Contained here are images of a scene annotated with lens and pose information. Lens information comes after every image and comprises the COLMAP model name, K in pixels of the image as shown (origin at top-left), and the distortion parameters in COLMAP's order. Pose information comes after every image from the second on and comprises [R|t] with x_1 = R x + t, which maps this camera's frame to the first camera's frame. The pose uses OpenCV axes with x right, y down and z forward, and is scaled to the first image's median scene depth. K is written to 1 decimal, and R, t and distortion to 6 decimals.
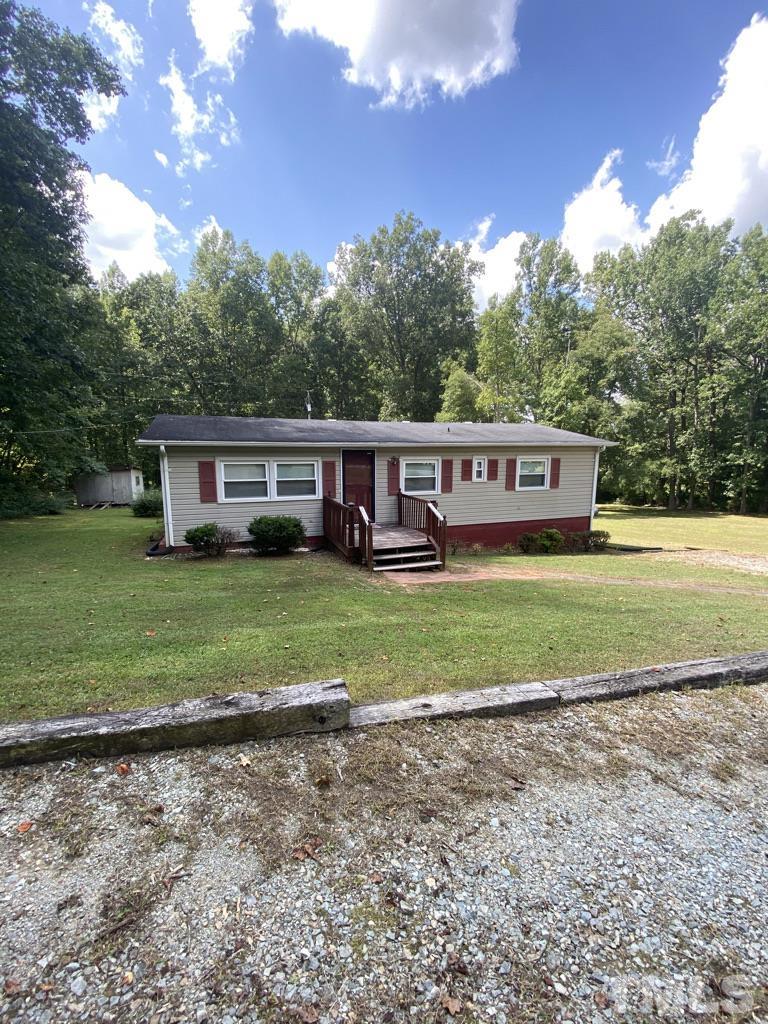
lens RADIAL K [[416.9, 0, 383.9], [0, 416.9, 517.6], [0, 0, 1]] dist [-0.022249, -0.007766]
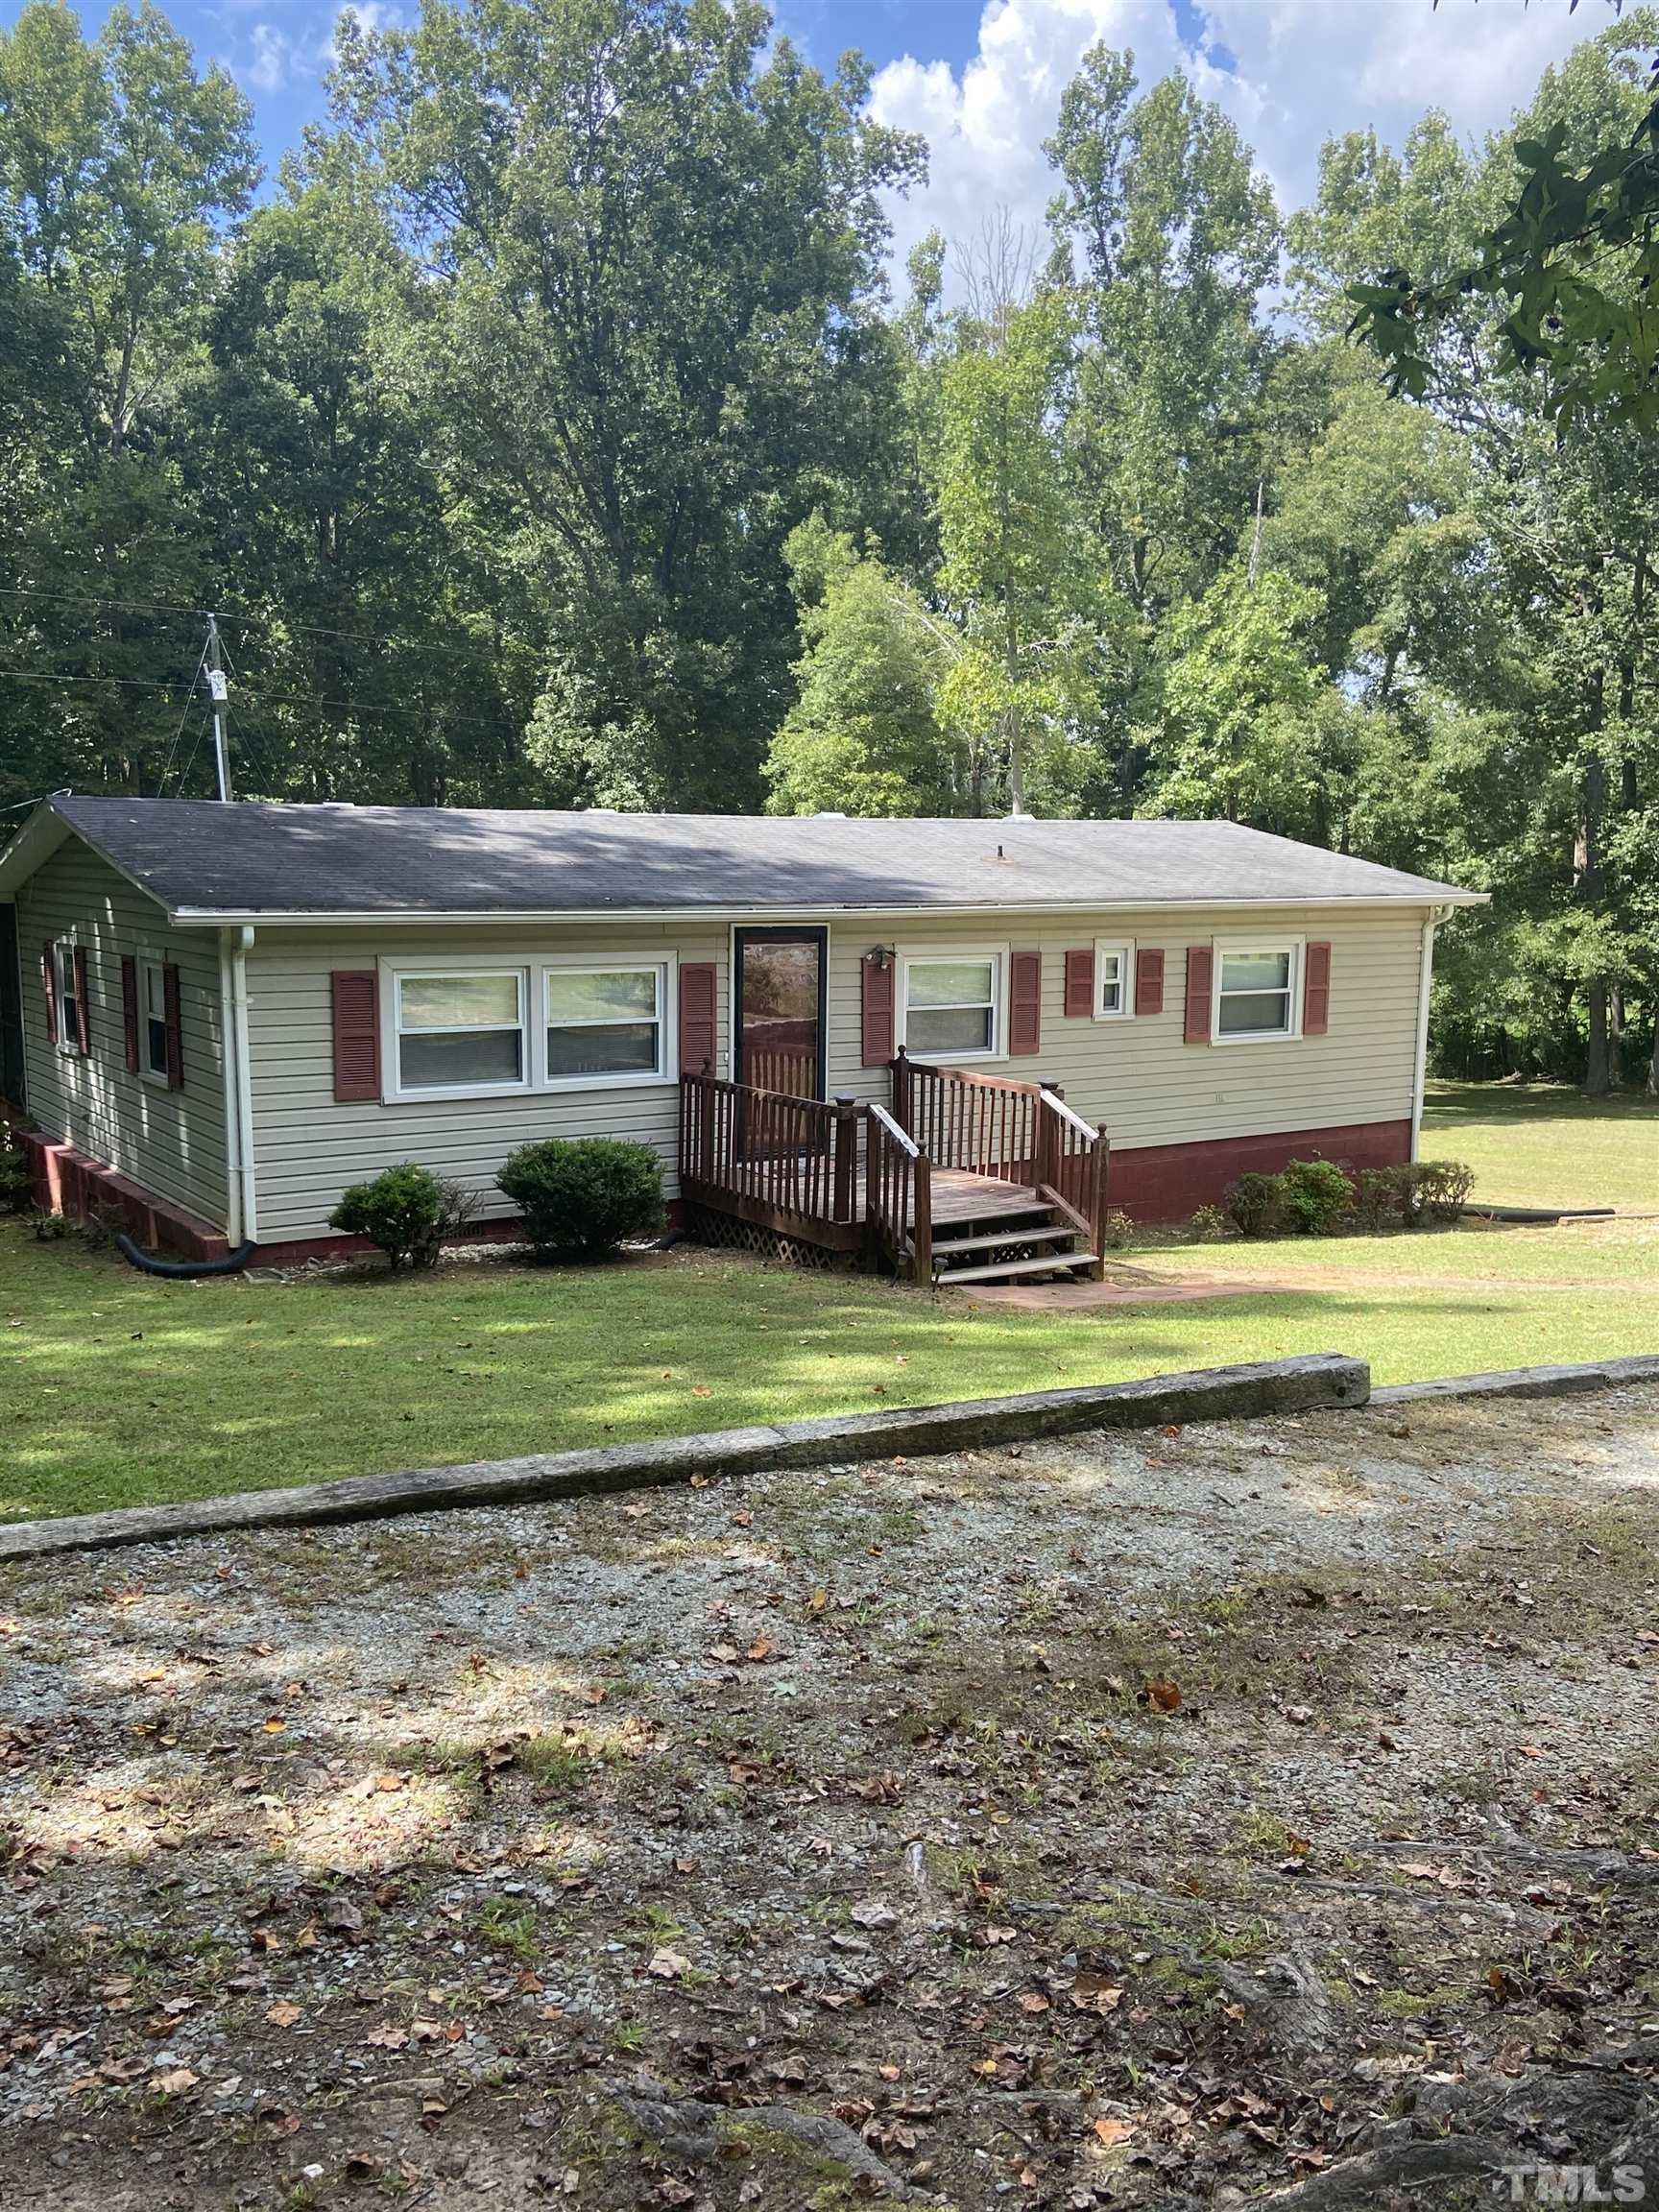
lens RADIAL K [[1876.6, 0, 822.1], [0, 1876.6, 1134.8], [0, 0, 1]] dist [-0.004175, 0.012485]
pose [[0.973146, -0.024389, 0.228893, -0.127521], [0.025811, 0.999662, -0.003219, 0.000601], [-0.228737, 0.009040, 0.973446, -0.144453]]
